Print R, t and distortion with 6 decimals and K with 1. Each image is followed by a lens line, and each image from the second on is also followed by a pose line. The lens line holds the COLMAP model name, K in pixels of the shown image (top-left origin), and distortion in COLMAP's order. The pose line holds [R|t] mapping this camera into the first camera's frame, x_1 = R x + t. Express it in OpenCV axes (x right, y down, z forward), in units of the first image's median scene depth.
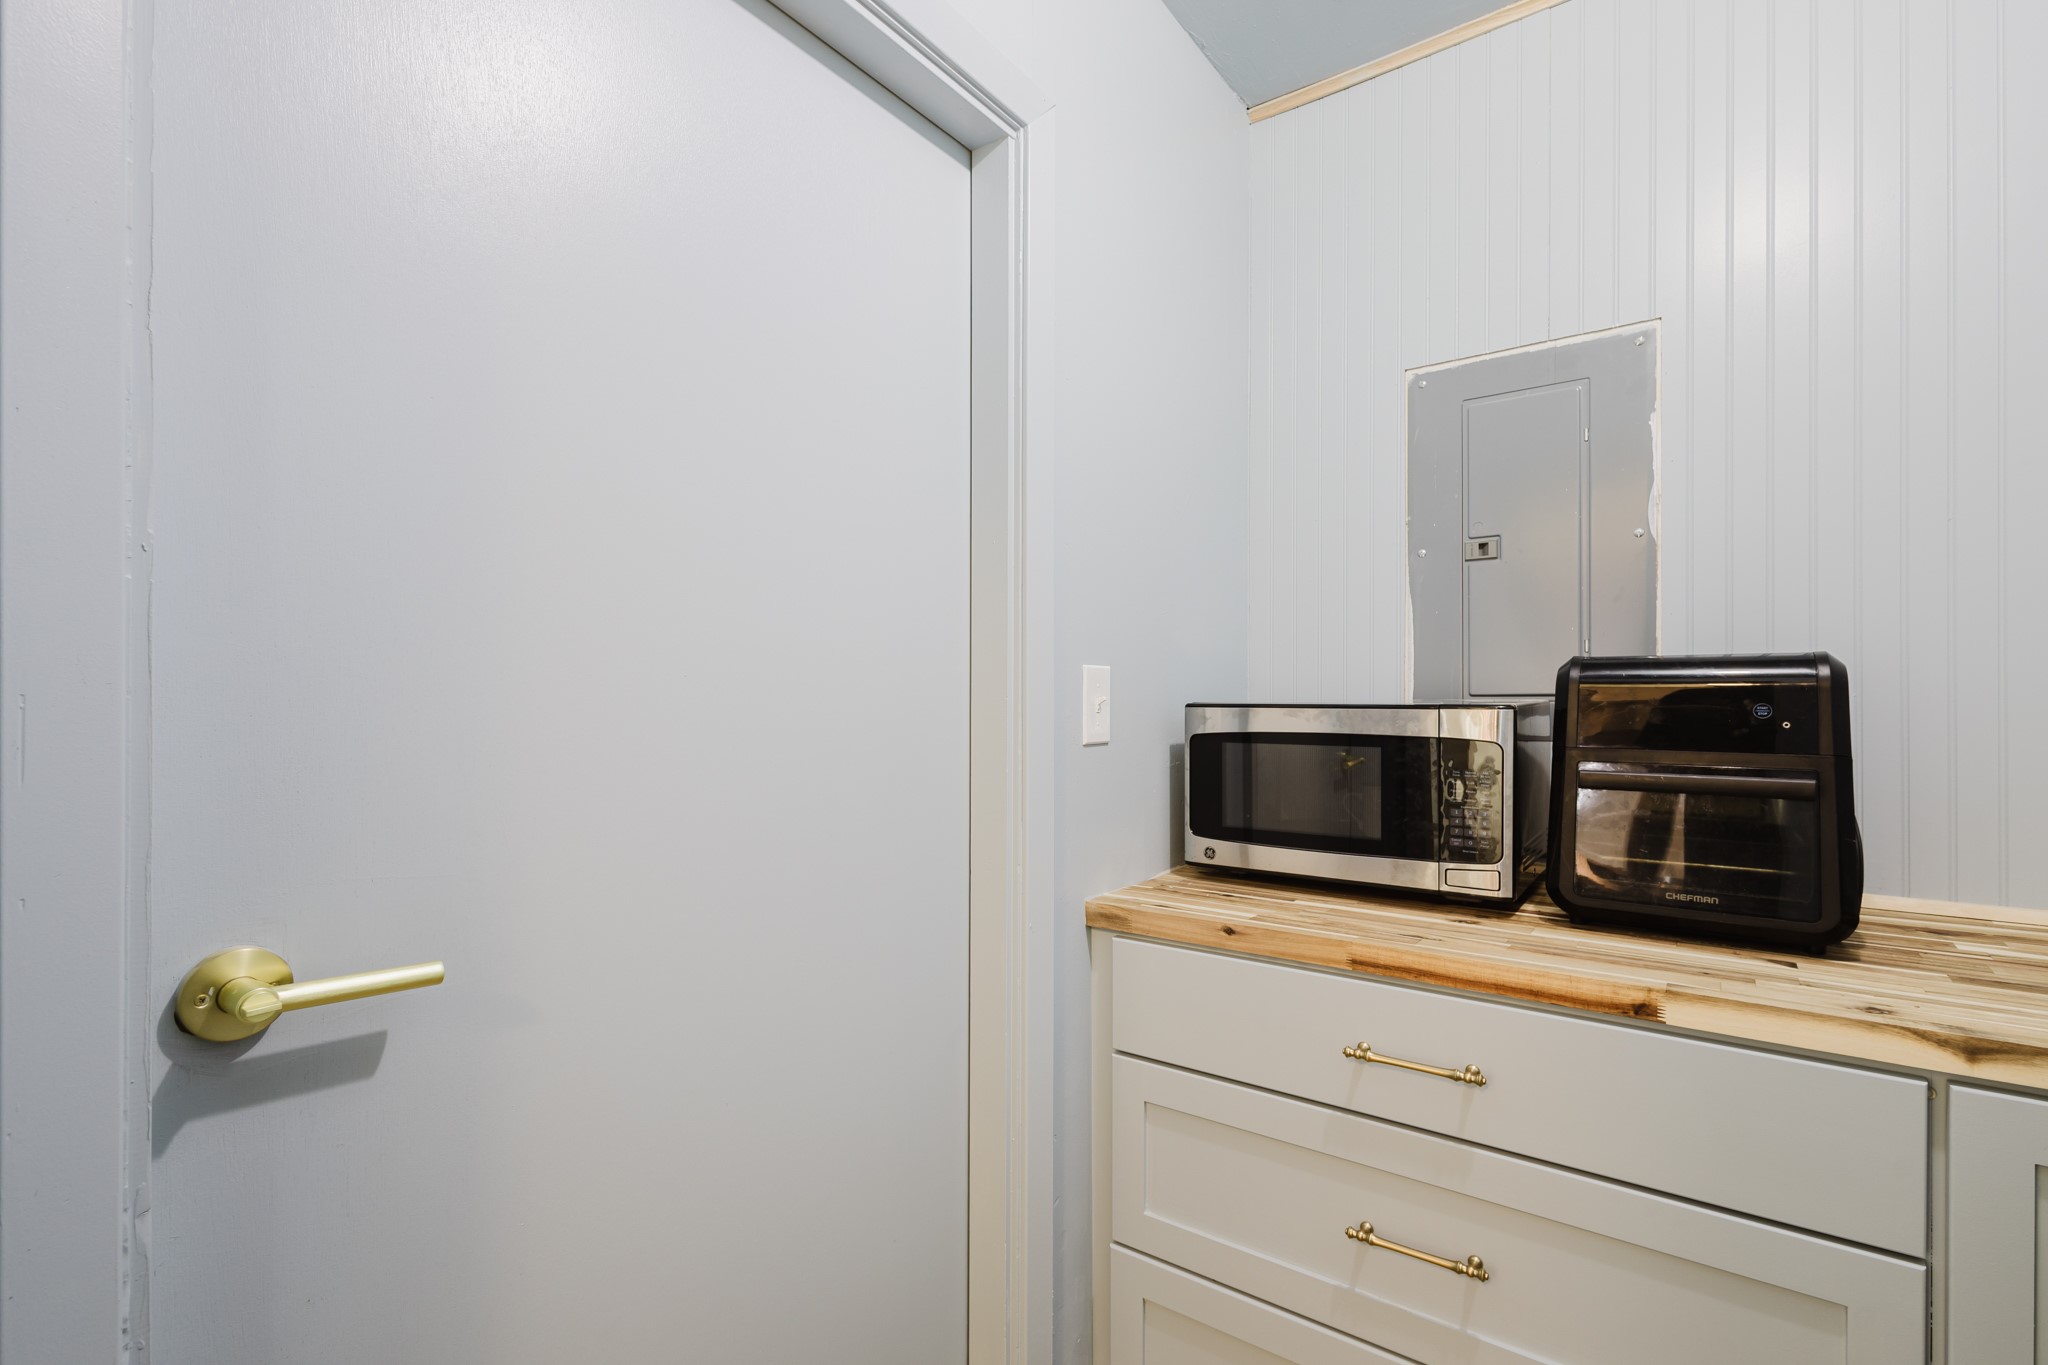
lens RADIAL K [[945.7, 0, 1012.9], [0, 945.7, 687.1], [0, 0, 1]] dist [0.011091, -0.002117]
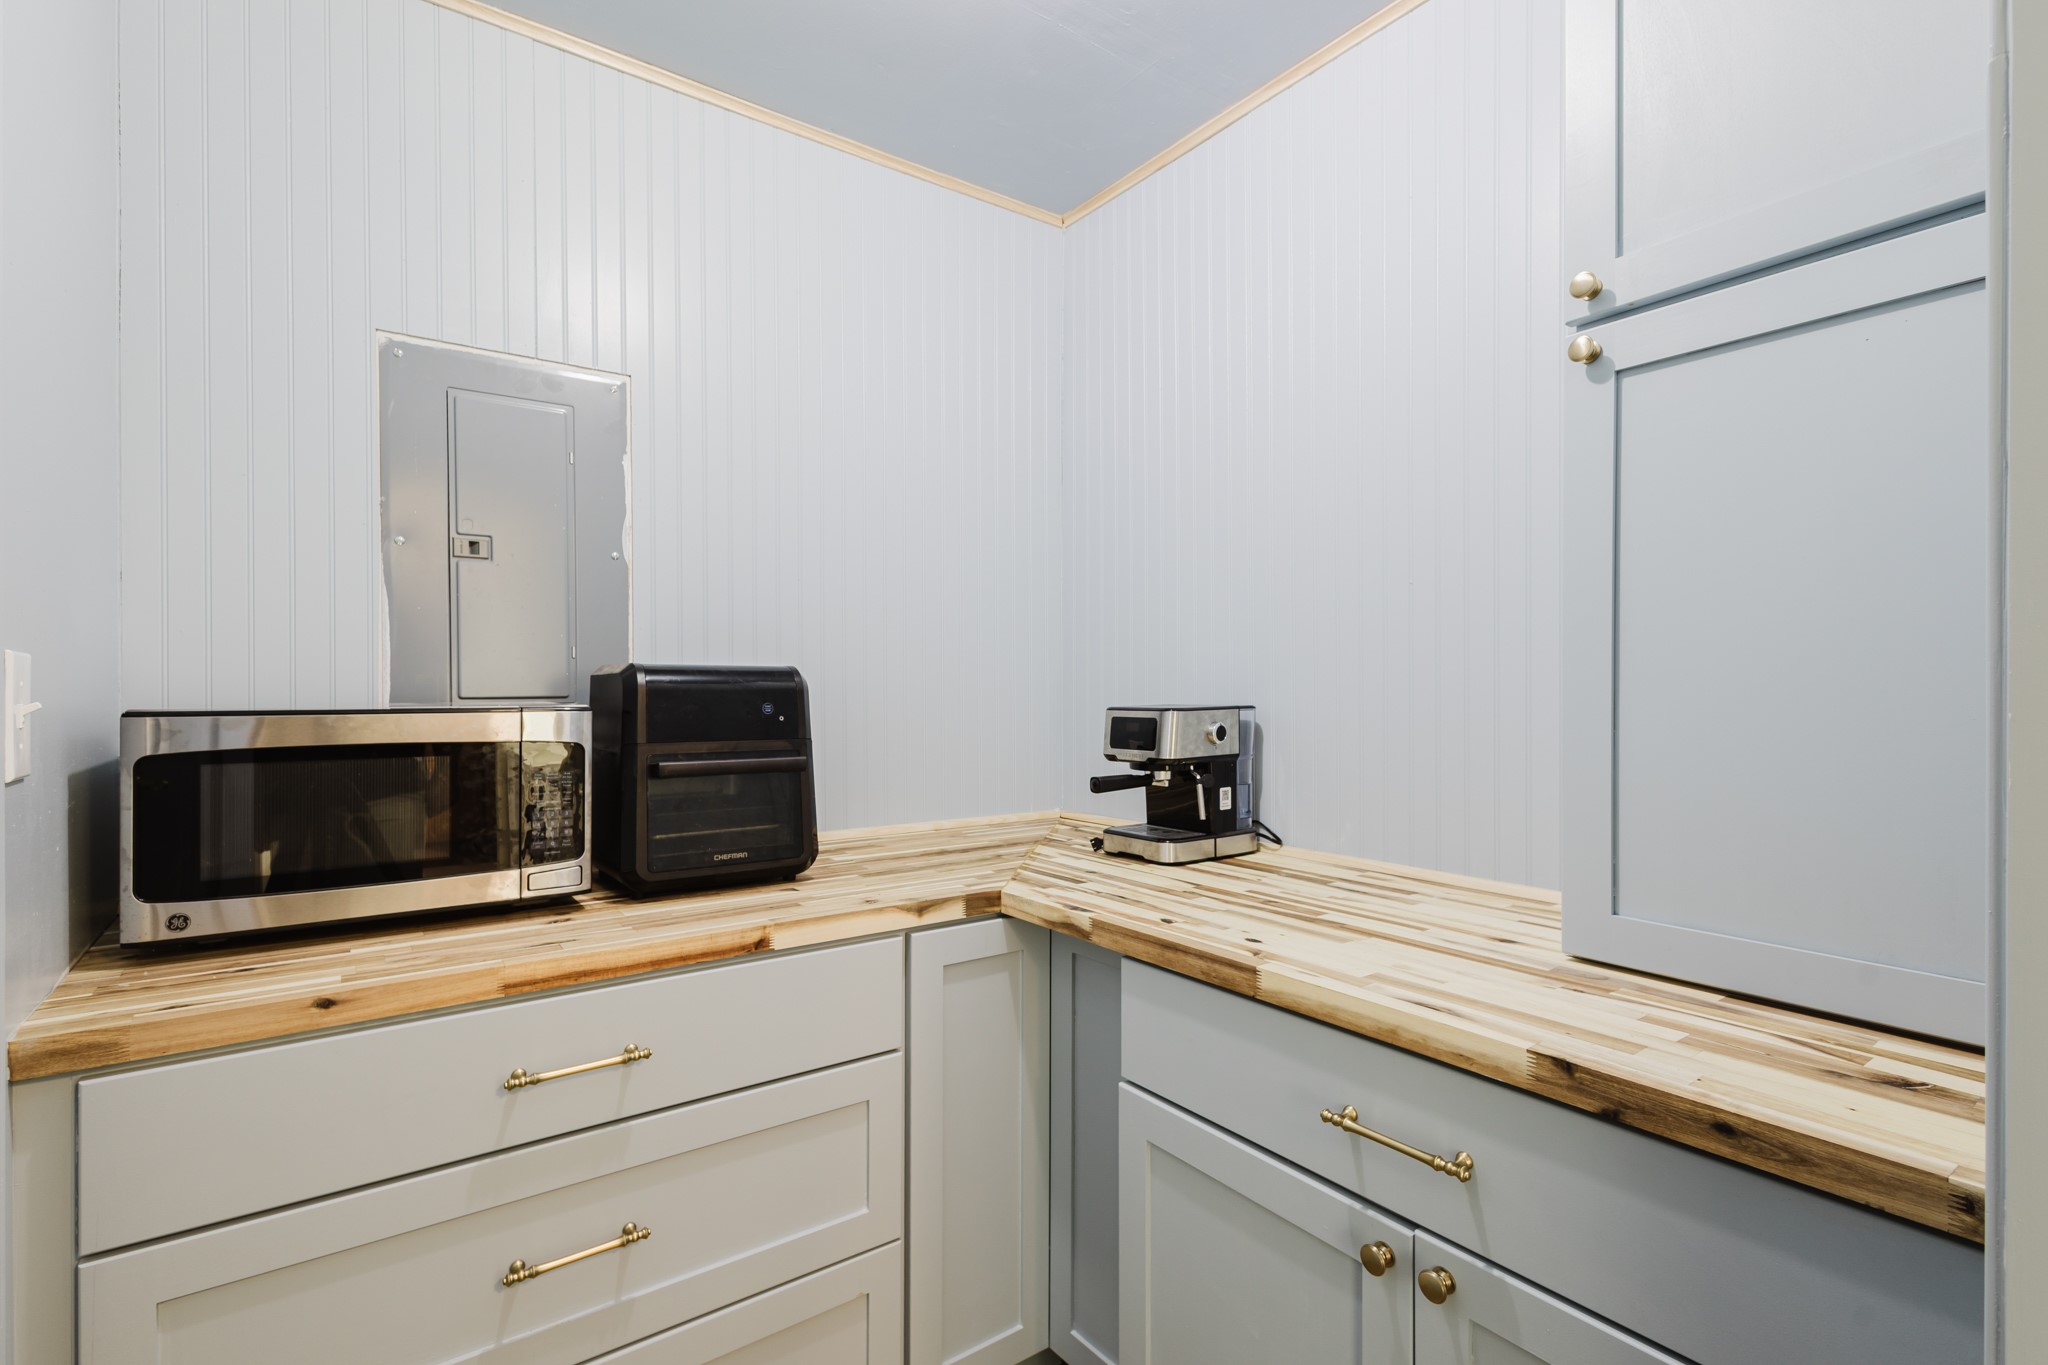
lens RADIAL K [[945.7, 0, 1013.4], [0, 945.7, 693.9], [0, 0, 1]] dist [0.011091, -0.002117]
pose [[0.295045, 0.001723, 0.955482, -0.341206], [-0.005328, 0.999986, -0.000158, 0.002115], [-0.955468, -0.005044, 0.295050, 0.232439]]
